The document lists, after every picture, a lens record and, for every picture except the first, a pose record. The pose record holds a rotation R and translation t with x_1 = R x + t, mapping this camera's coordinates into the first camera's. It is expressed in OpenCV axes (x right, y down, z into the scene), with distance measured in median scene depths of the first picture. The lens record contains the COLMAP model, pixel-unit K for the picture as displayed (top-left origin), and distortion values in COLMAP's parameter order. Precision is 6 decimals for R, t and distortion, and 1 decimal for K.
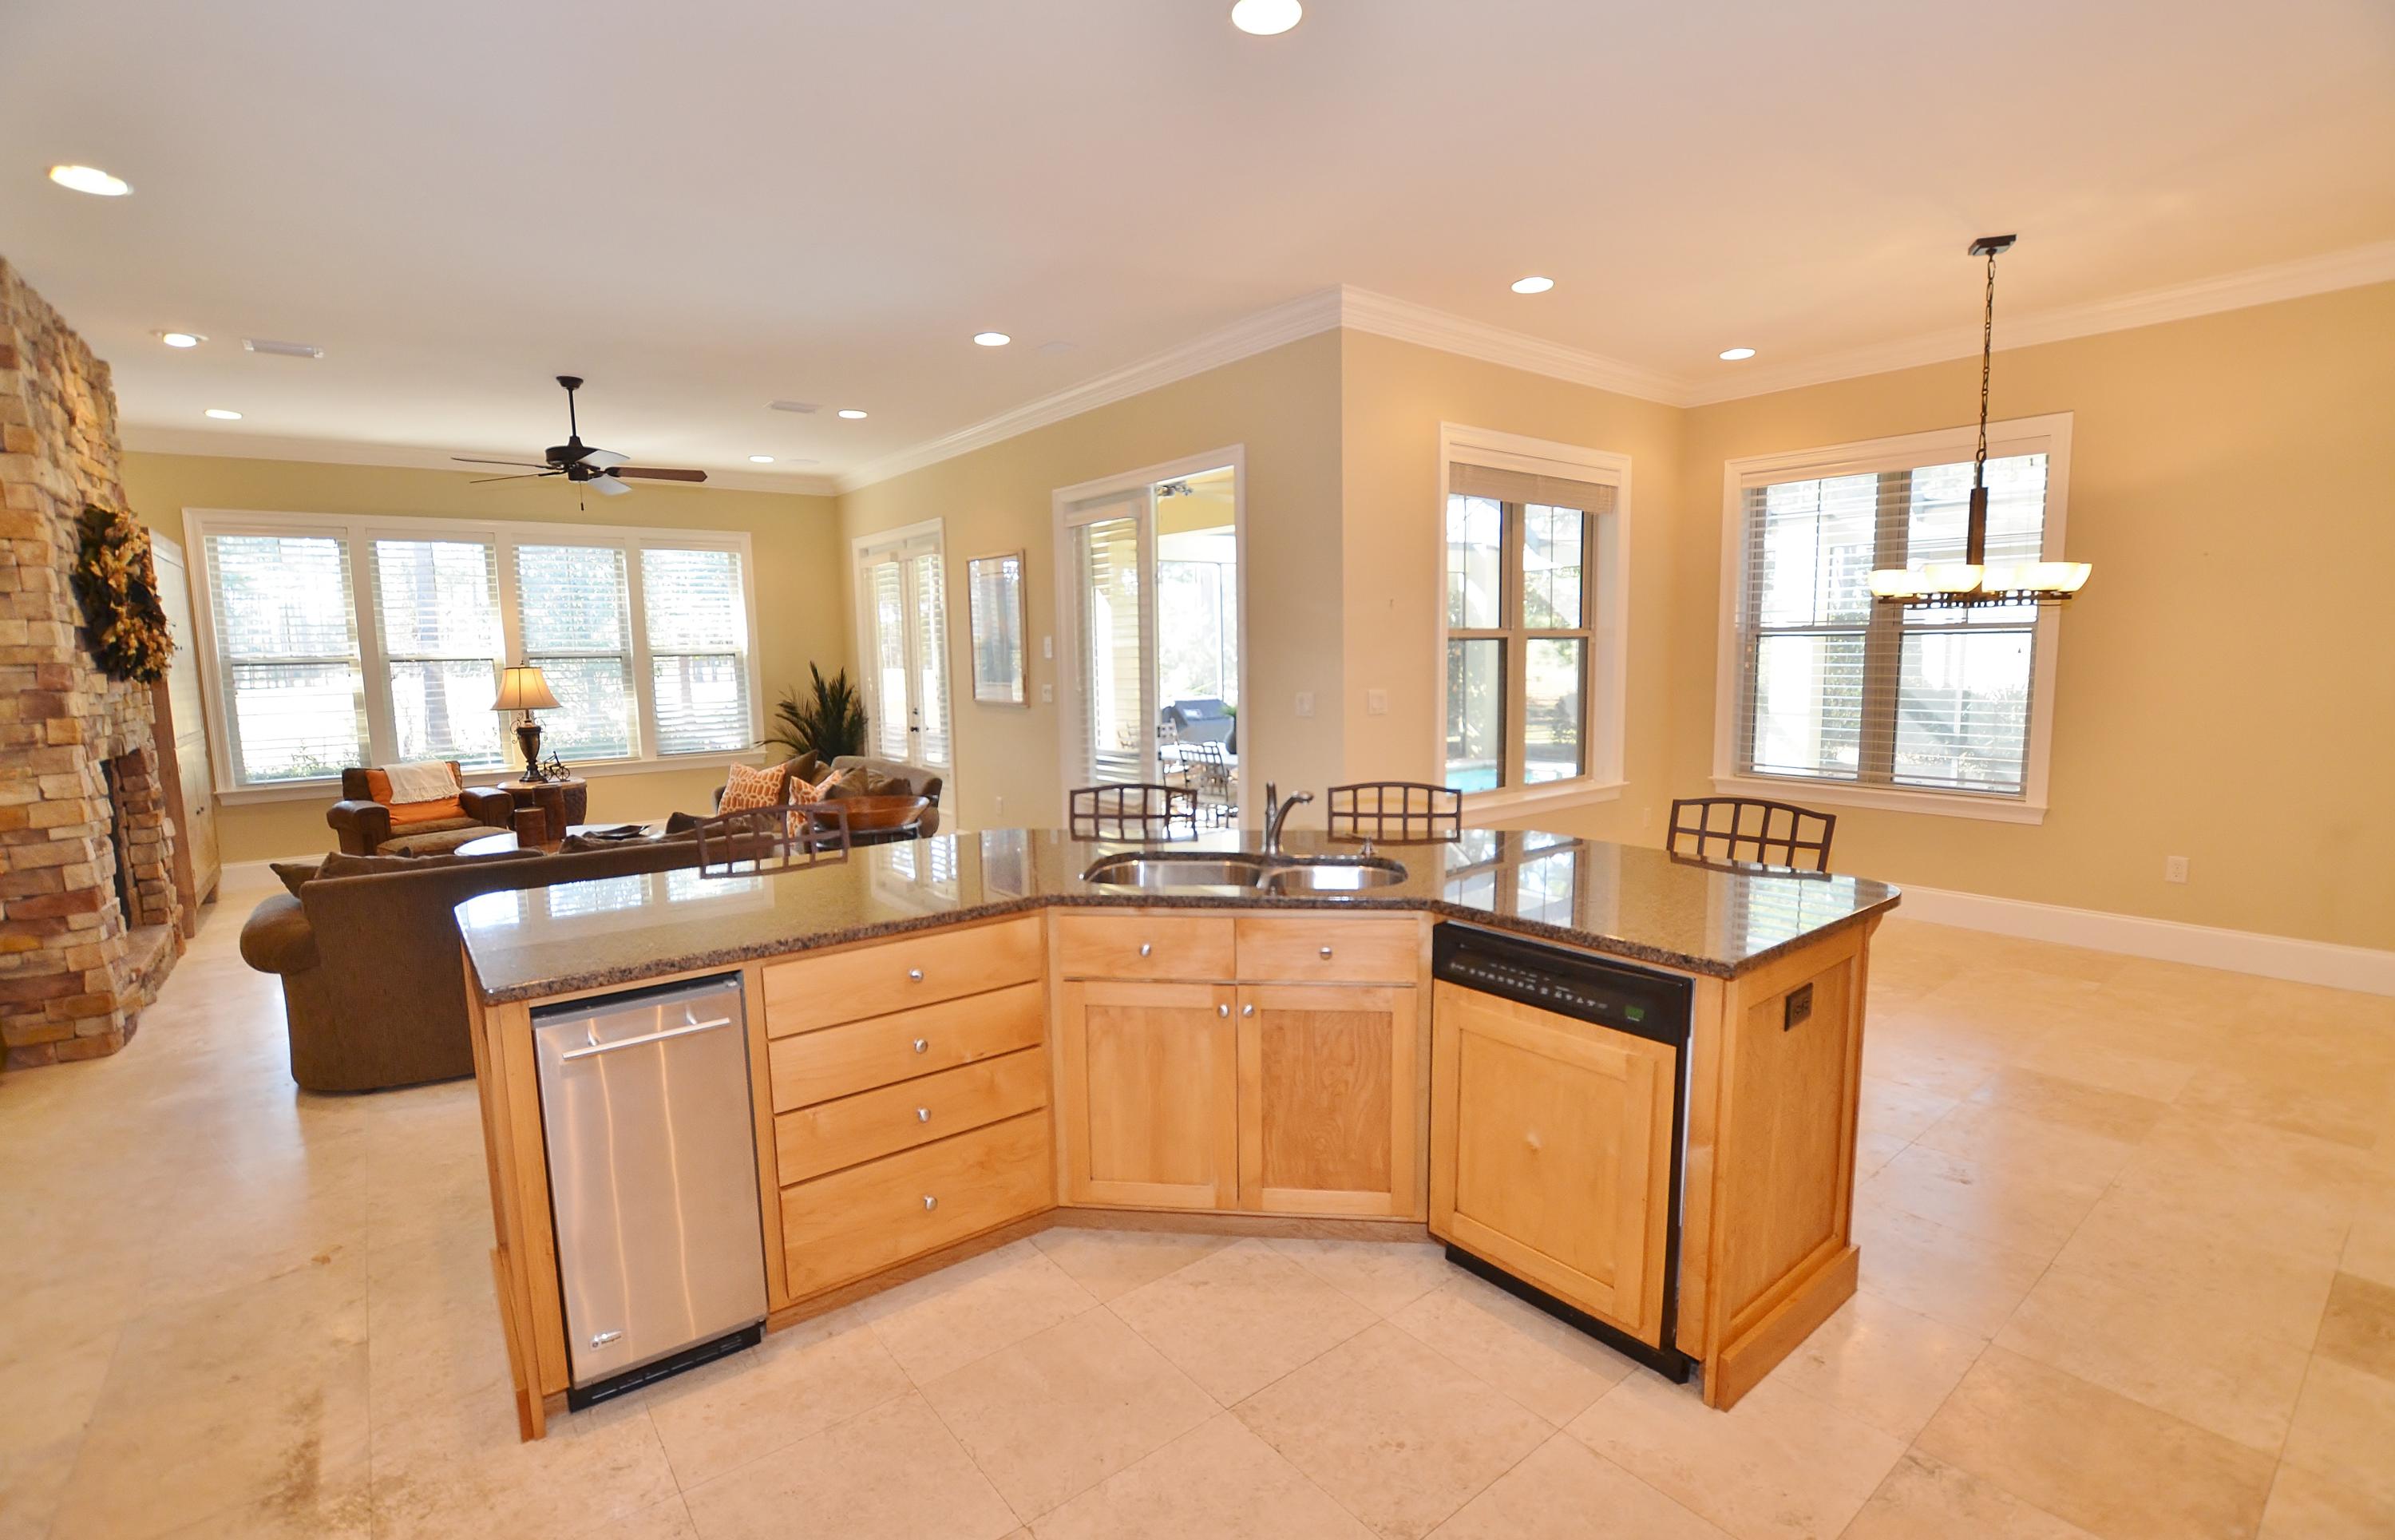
lens RADIAL K [[1079.5, 0, 1202.8], [0, 1079.5, 781.5], [0, 0, 1]] dist [-0.027213, -0.000062]
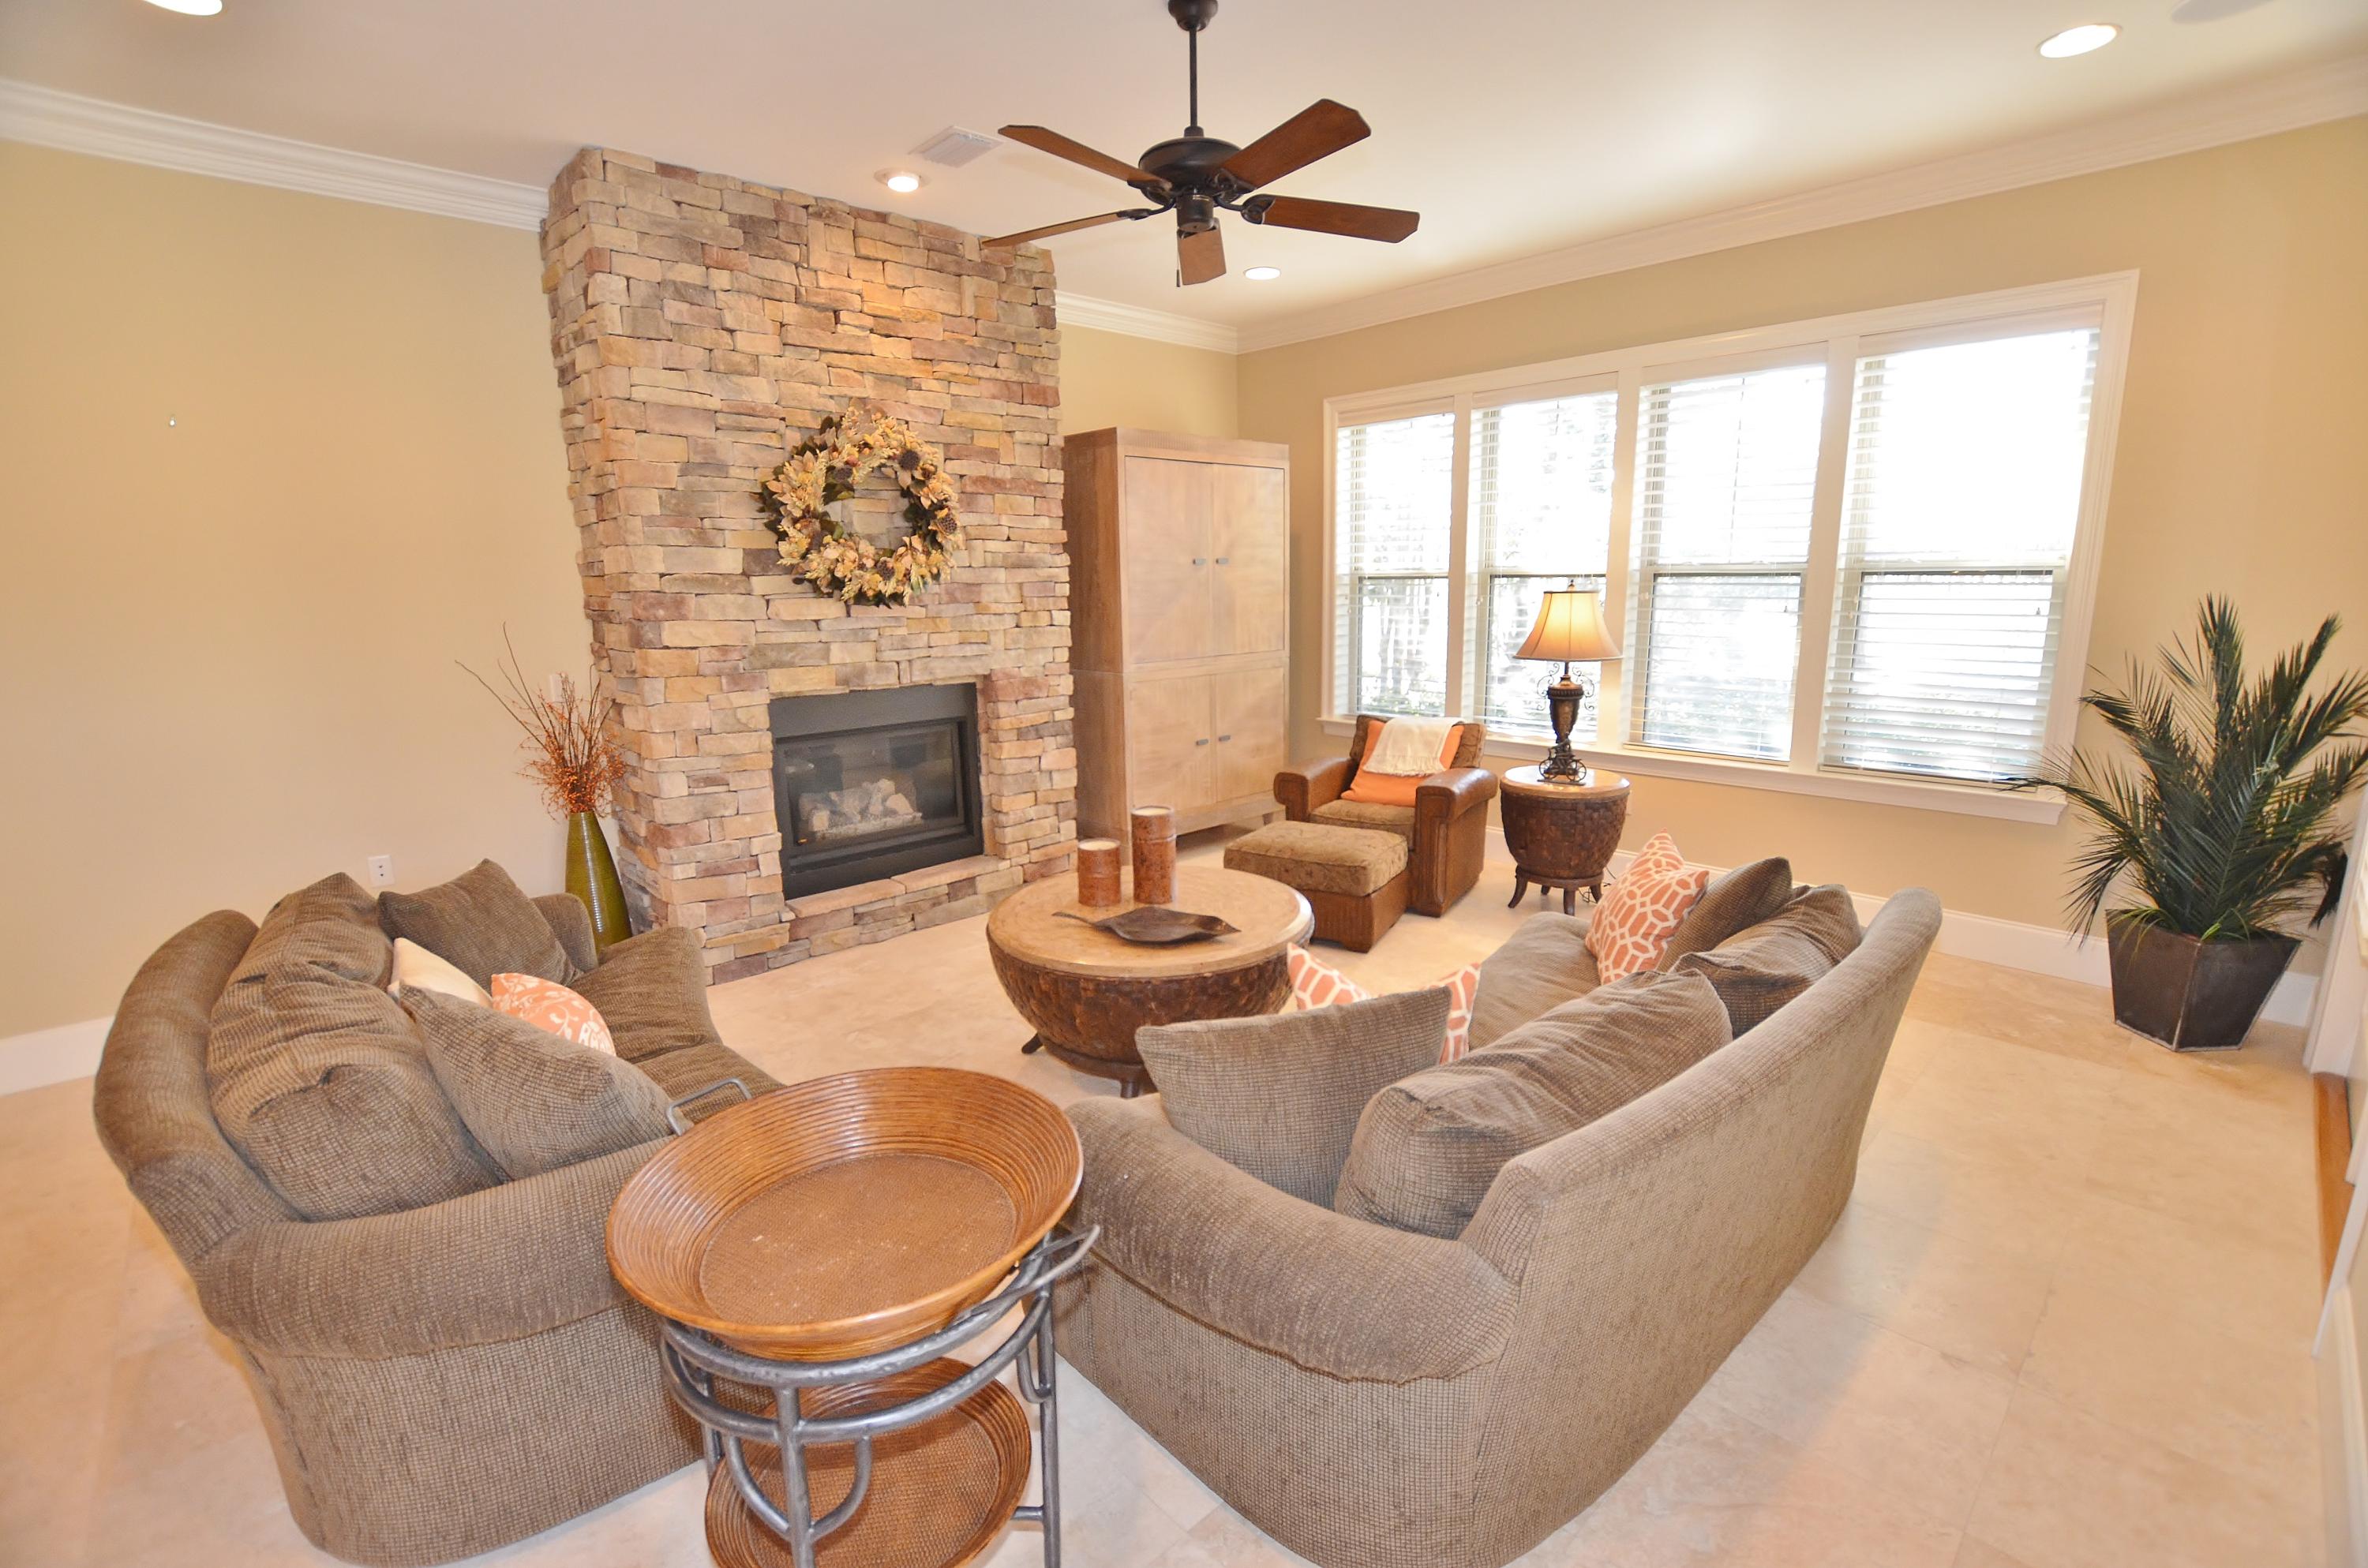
lens RADIAL K [[1037.9, 0, 1189.0], [0, 1037.9, 799.3], [0, 0, 1]] dist [-0.036190, 0.008731]
pose [[0.096486, 0.222976, -0.970037, -0.066423], [-0.104453, 0.971471, 0.212916, -0.126263], [0.989838, 0.080780, 0.117024, 0.968407]]
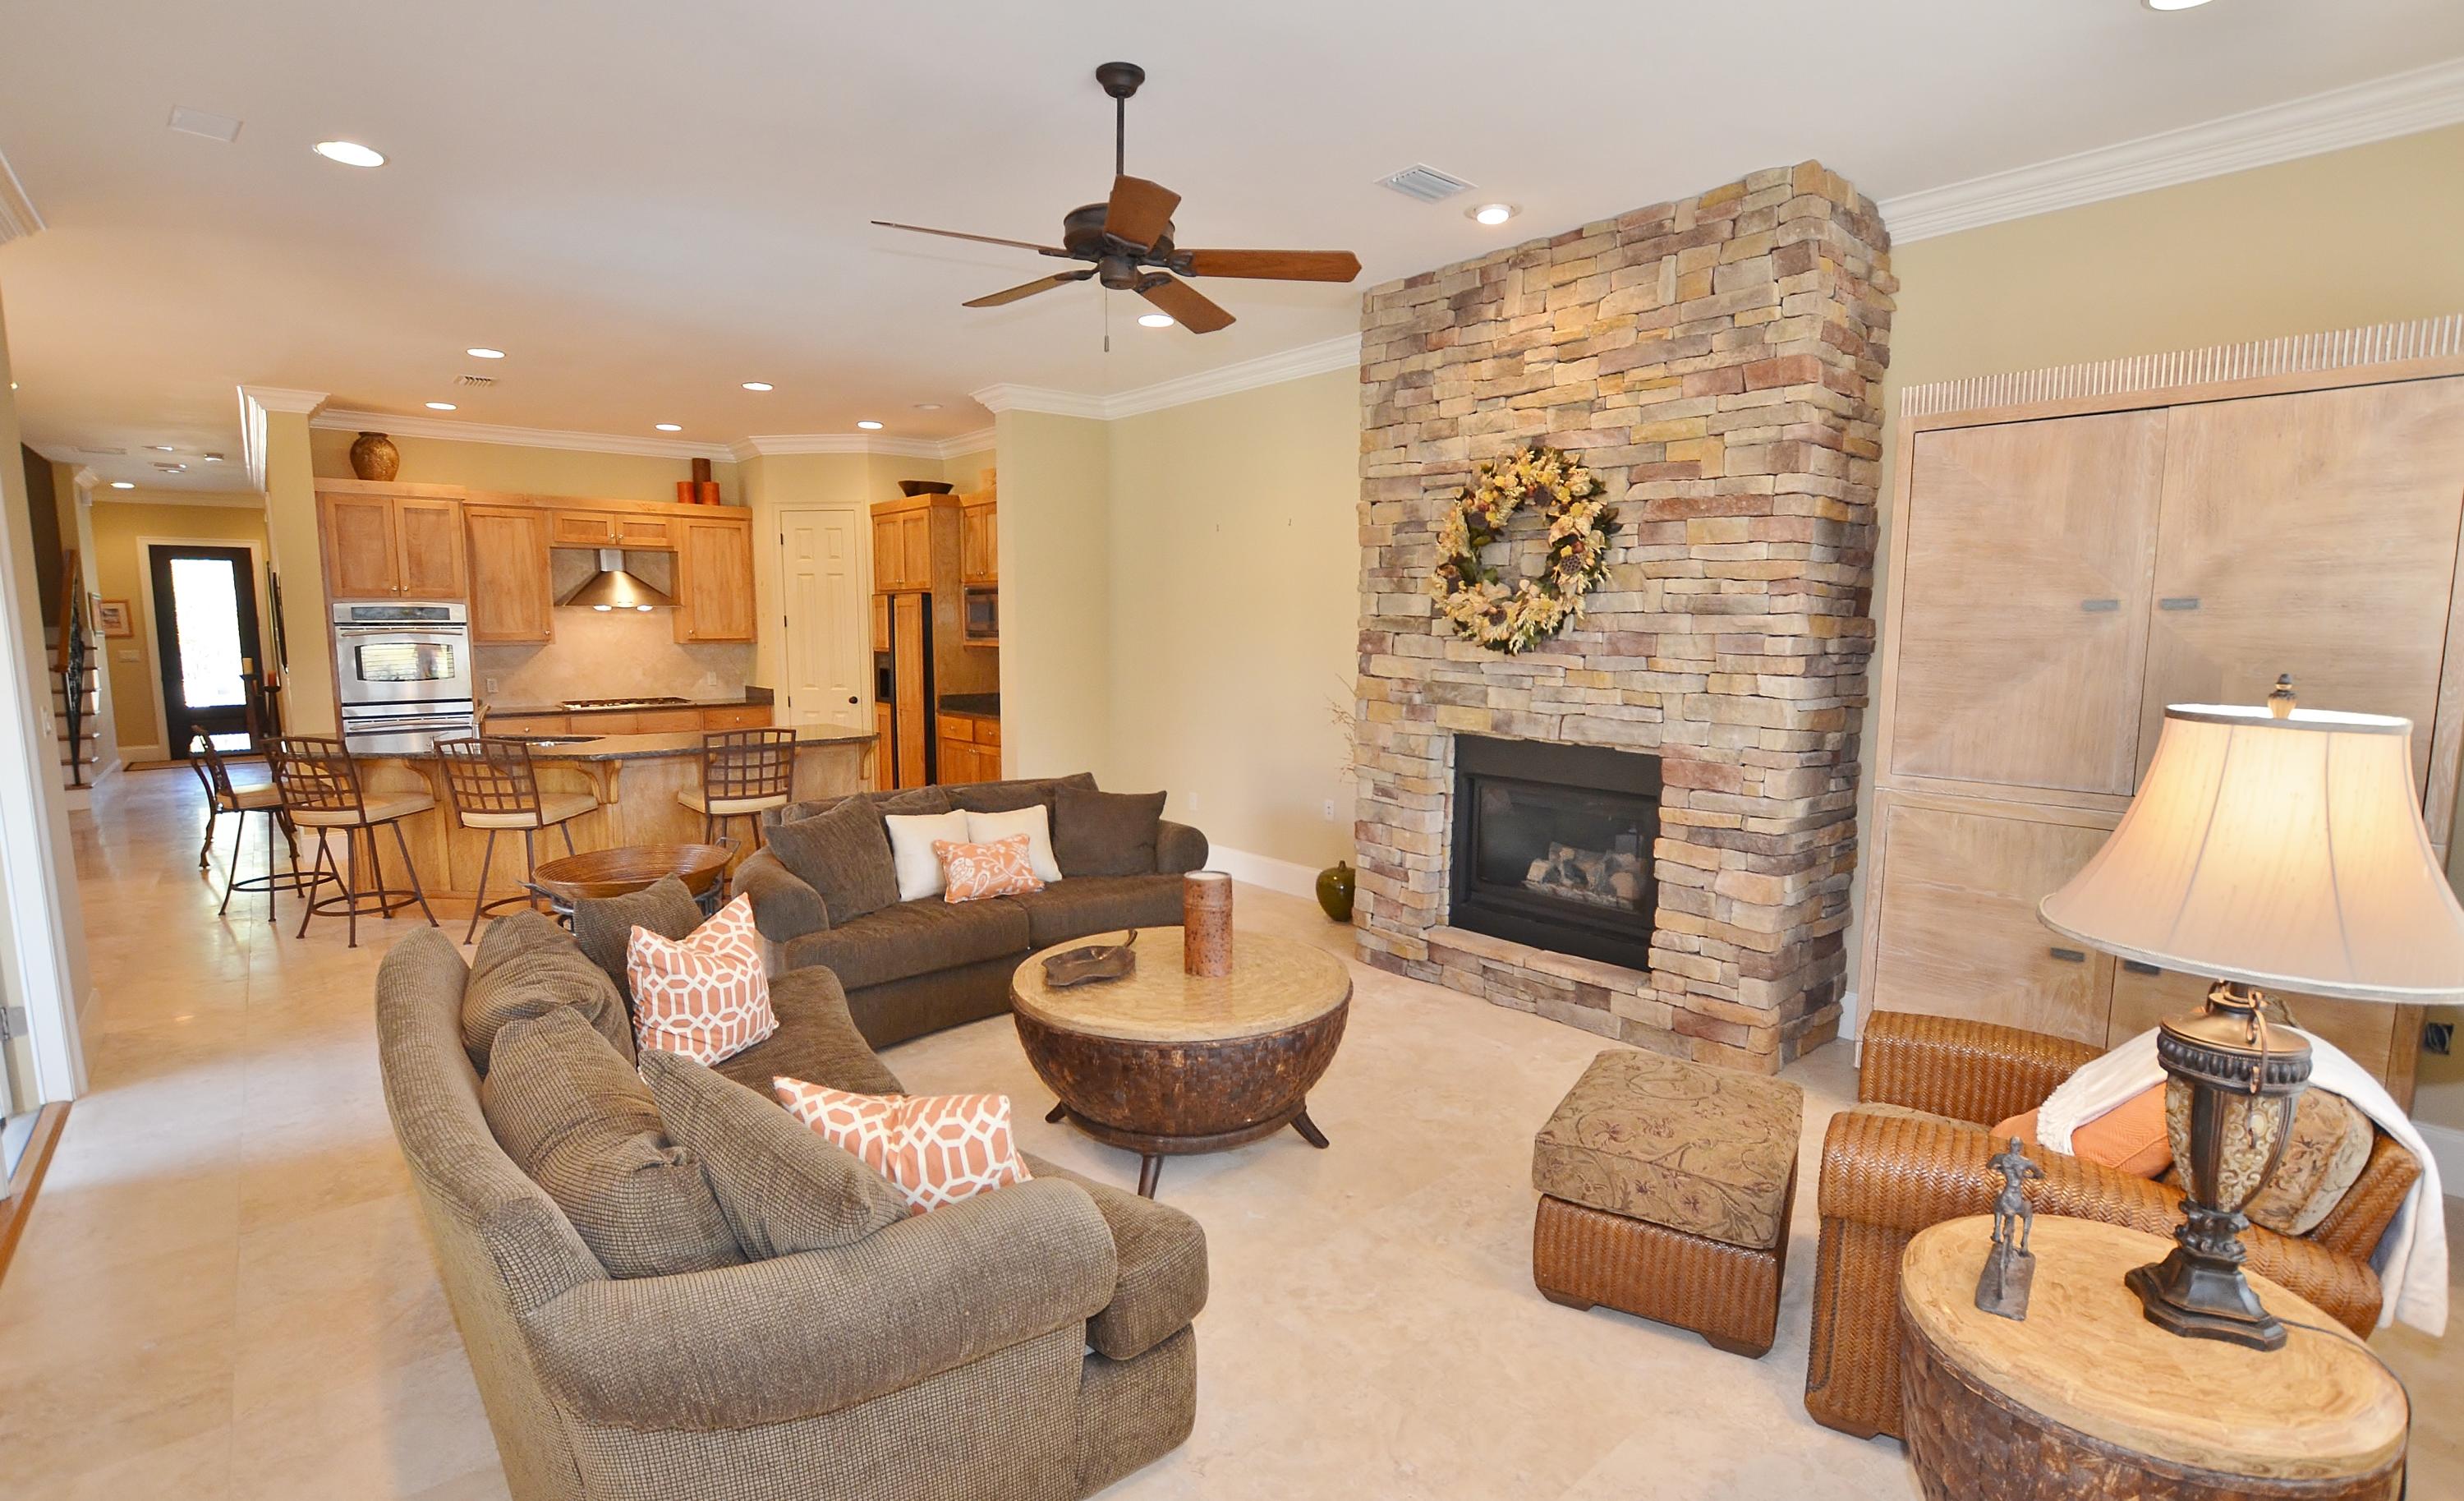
lens RADIAL K [[1144.7, 0, 1227.9], [0, 1144.7, 770.4], [0, 0, 1]] dist [-0.024335, 0.000112]
pose [[-0.998931, 0.018403, -0.042404, -0.608104], [0.007347, 0.968884, 0.247406, -0.195154], [0.045638, 0.246830, -0.967984, 1.581520]]
